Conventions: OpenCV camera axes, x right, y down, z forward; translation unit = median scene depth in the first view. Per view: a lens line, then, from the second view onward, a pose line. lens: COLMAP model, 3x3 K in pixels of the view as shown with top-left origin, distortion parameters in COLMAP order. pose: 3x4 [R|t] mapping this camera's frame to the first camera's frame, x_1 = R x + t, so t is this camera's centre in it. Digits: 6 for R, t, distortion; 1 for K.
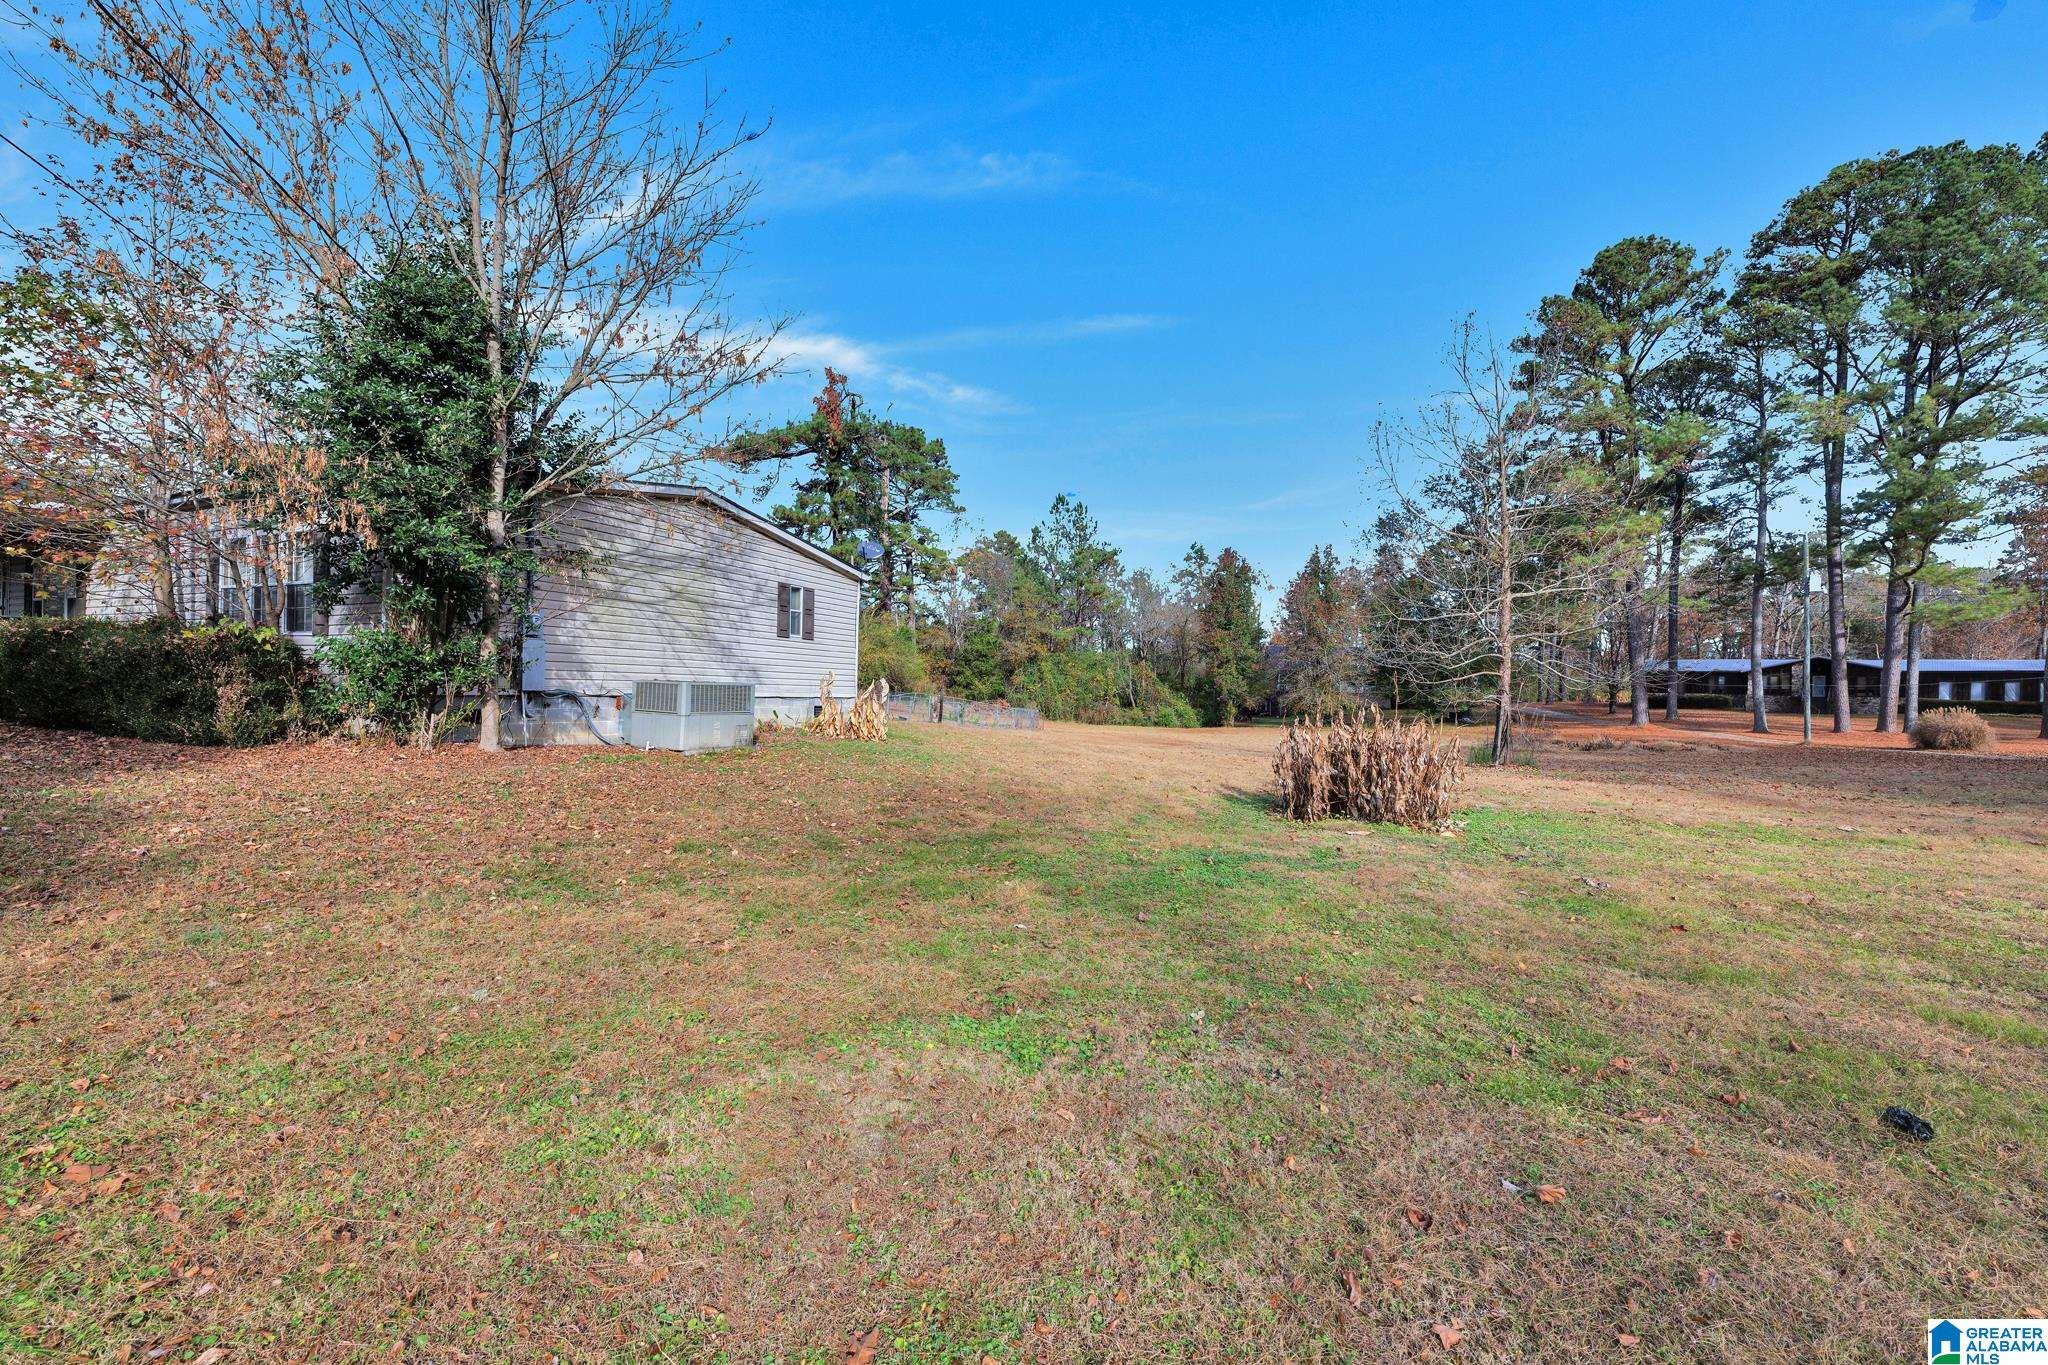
lens RADIAL K [[809.6, 0, 1024.7], [0, 809.6, 689.3], [0, 0, 1]] dist [0.002055, 0.000243]
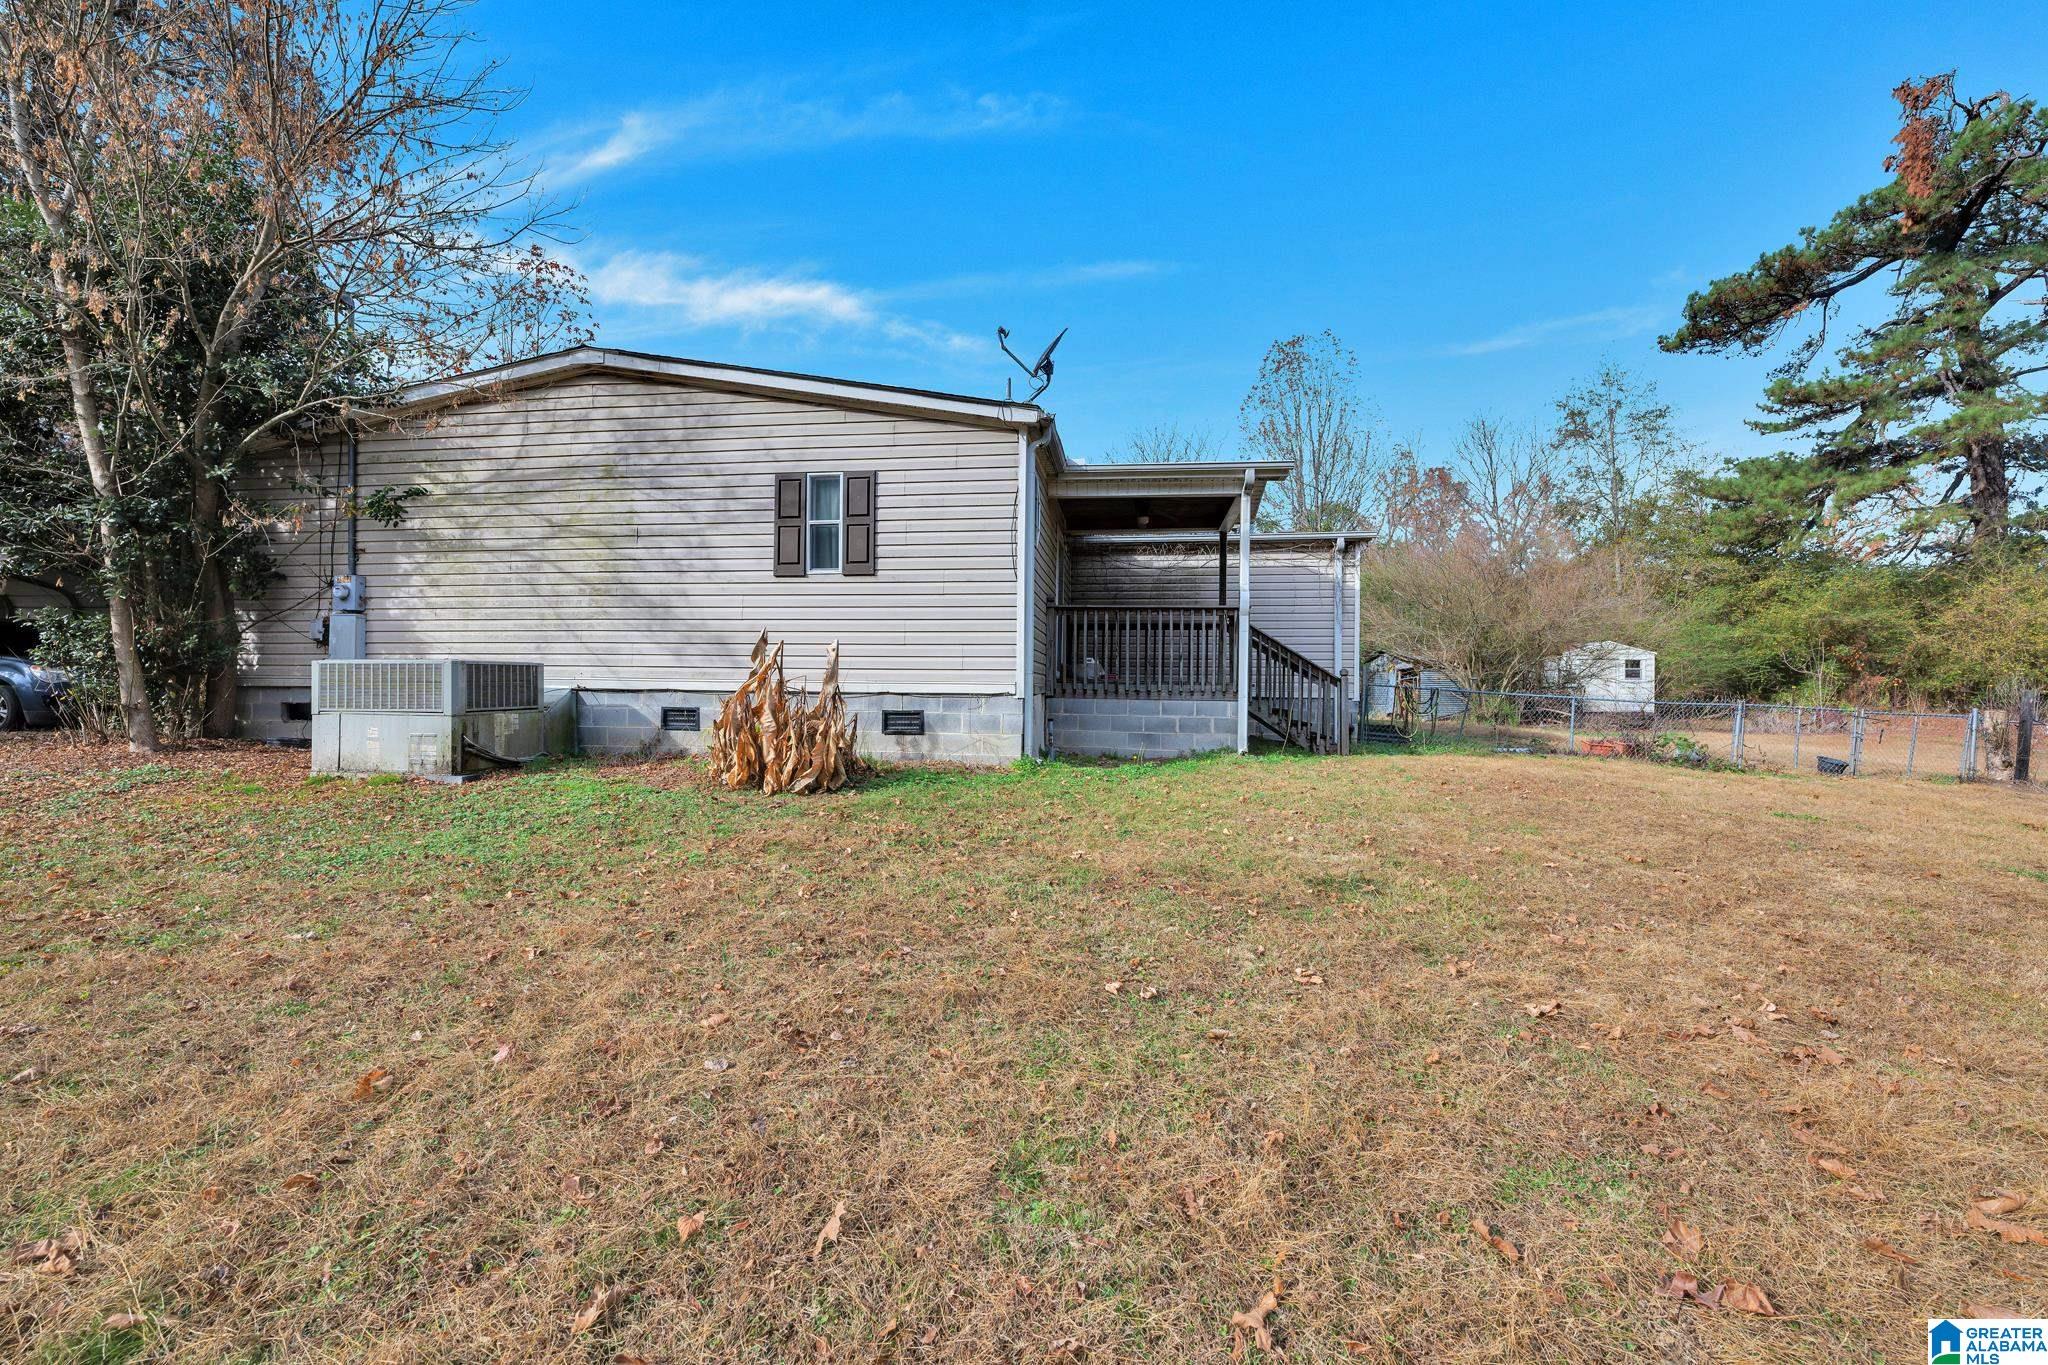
lens RADIAL K [[809.6, 0, 1024.7], [0, 809.6, 689.3], [0, 0, 1]] dist [0.002055, 0.000243]
pose [[0.294073, -0.032128, -0.955243, 0.276484], [-0.000638, 0.999428, -0.033810, 0.029398], [0.955783, 0.010553, 0.293884, 1.138521]]
